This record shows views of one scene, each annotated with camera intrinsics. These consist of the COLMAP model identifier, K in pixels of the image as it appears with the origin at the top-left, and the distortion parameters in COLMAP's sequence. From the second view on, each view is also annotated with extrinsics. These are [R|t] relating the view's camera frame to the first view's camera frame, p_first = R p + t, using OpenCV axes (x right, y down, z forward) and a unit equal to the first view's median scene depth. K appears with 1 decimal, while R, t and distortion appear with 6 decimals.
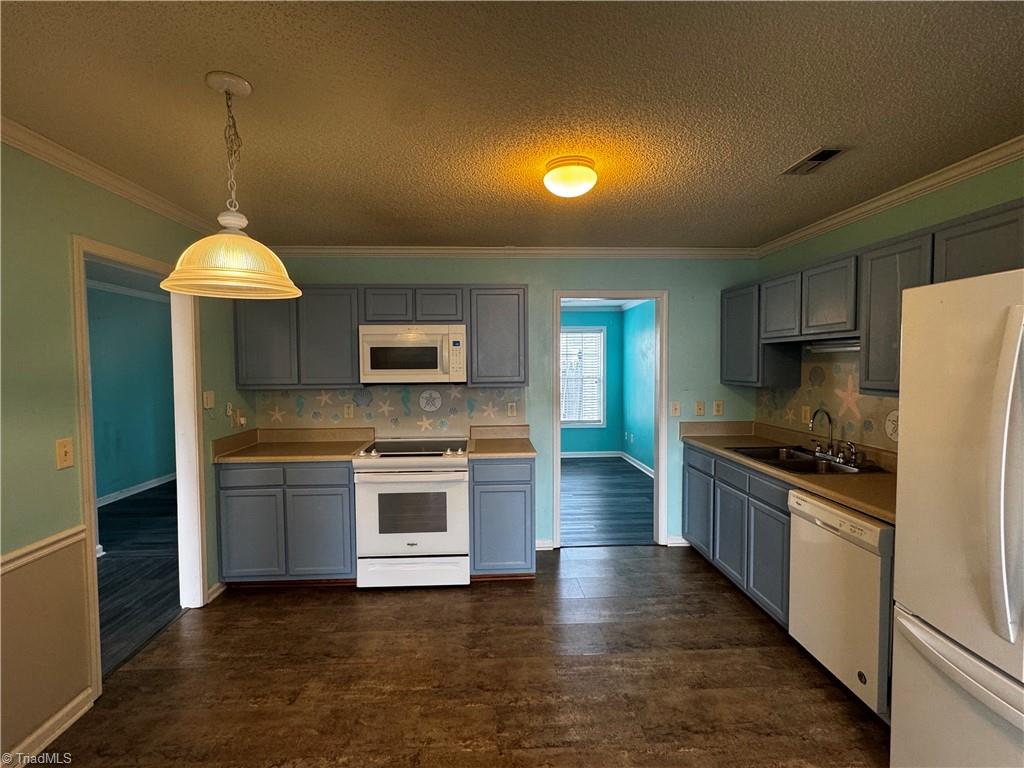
lens RADIAL K [[495.4, 0, 512.2], [0, 495.4, 388.0], [0, 0, 1]] dist [-0.000545, 0.002133]
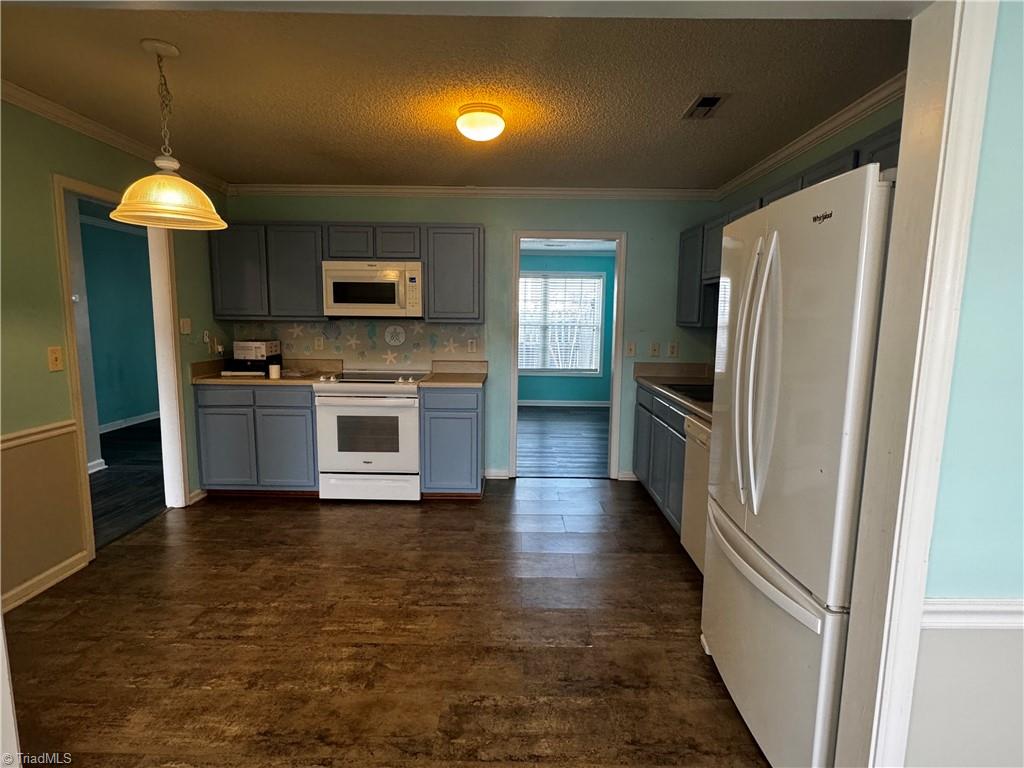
lens RADIAL K [[538.5, 0, 515.6], [0, 538.5, 389.3], [0, 0, 1]] dist [0.008652, -0.000714]
pose [[0.997788, 0.028923, -0.059852, 0.197104], [-0.023804, 0.996135, 0.084548, 0.043828], [0.062066, -0.082936, 0.994620, -0.165959]]
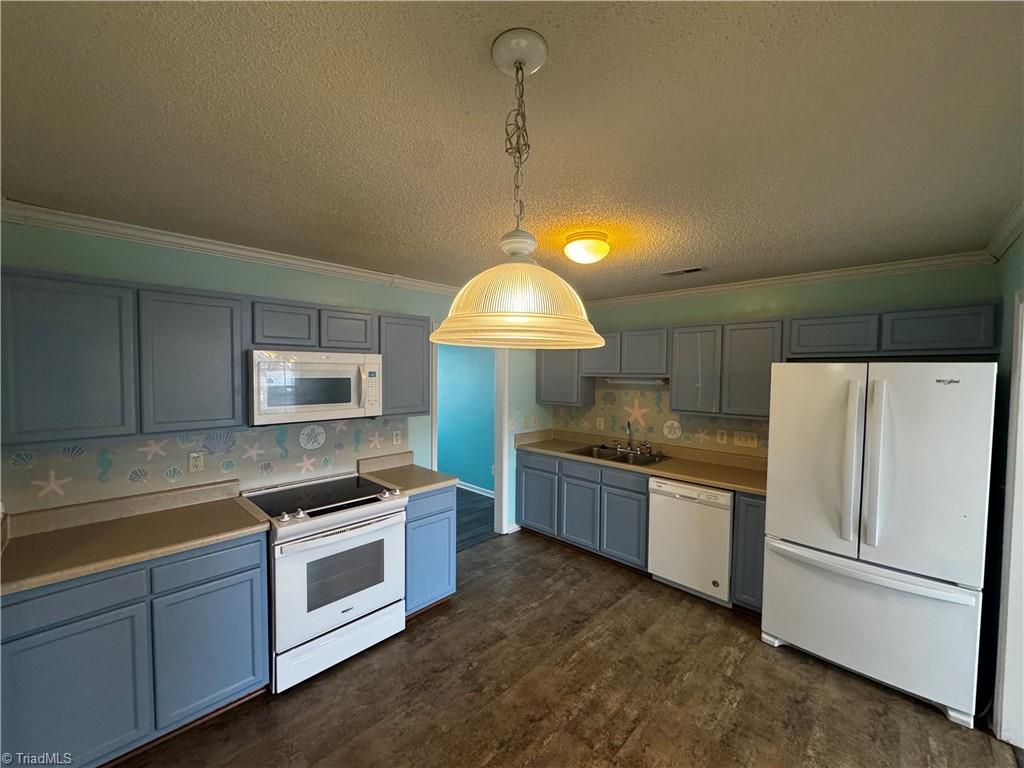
lens RADIAL K [[407.2, 0, 509.7], [0, 407.2, 389.3], [0, 0, 1]] dist [-0.010125, 0.000187]
pose [[0.729747, -0.018338, 0.683472, -0.474336], [0.020117, 0.999783, 0.005346, -0.065368], [-0.683422, 0.009848, 0.729958, 0.293993]]
